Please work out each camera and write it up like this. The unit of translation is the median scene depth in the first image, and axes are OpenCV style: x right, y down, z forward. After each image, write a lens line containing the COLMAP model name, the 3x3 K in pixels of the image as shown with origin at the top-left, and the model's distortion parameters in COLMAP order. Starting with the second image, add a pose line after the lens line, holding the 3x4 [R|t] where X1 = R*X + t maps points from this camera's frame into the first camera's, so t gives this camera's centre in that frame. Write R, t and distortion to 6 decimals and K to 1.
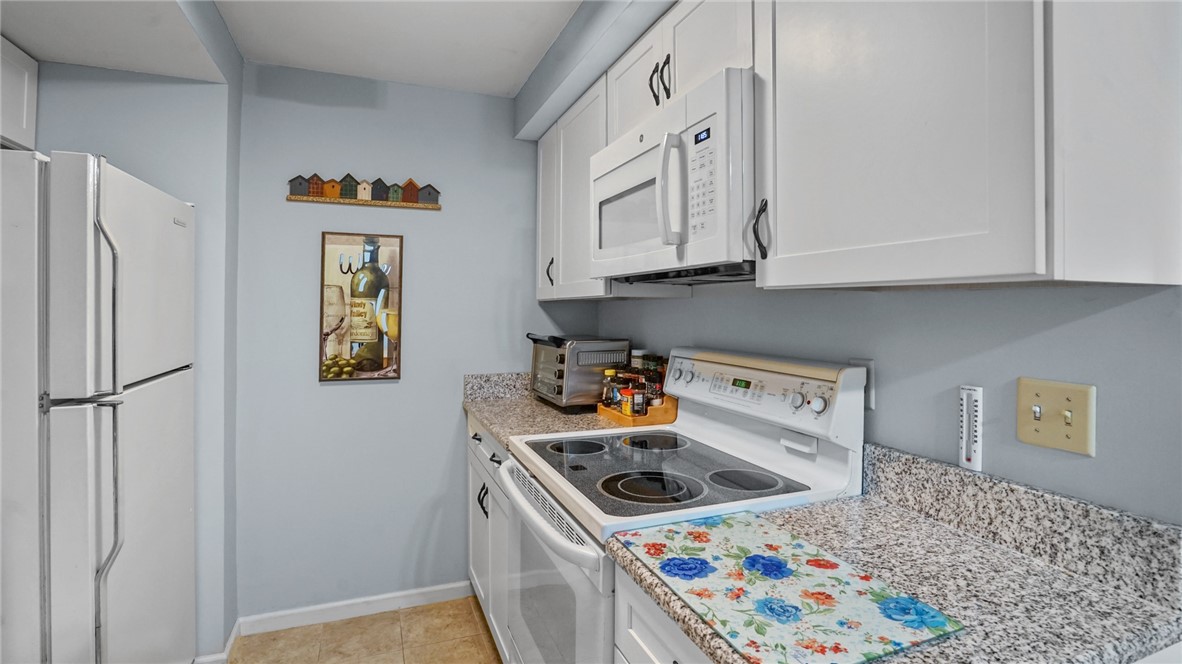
lens RADIAL K [[551.3, 0, 594.1], [0, 551.3, 304.4], [0, 0, 1]] dist [-0.048945, 0.014867]
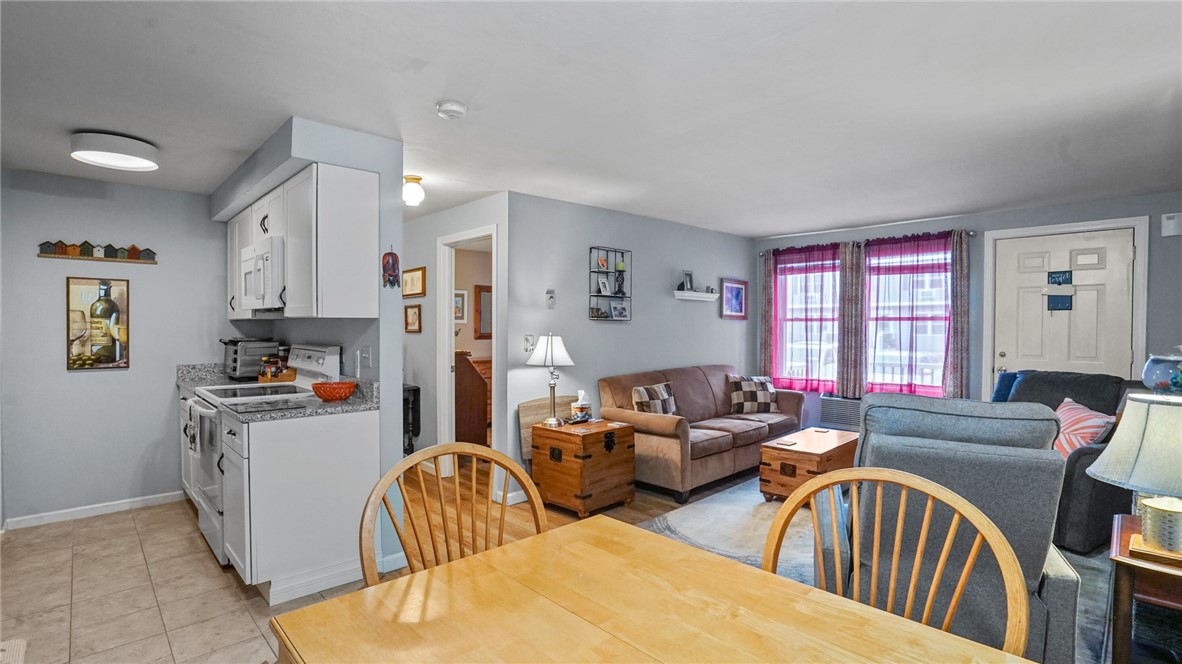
lens RADIAL K [[551.3, 0, 606.1], [0, 551.3, 339.1], [0, 0, 1]] dist [-0.048945, 0.014867]
pose [[0.923604, -0.010242, 0.383210, 0.368870], [-0.003244, 0.999398, 0.034530, -0.009711], [-0.383334, -0.033135, 0.923015, -1.071456]]
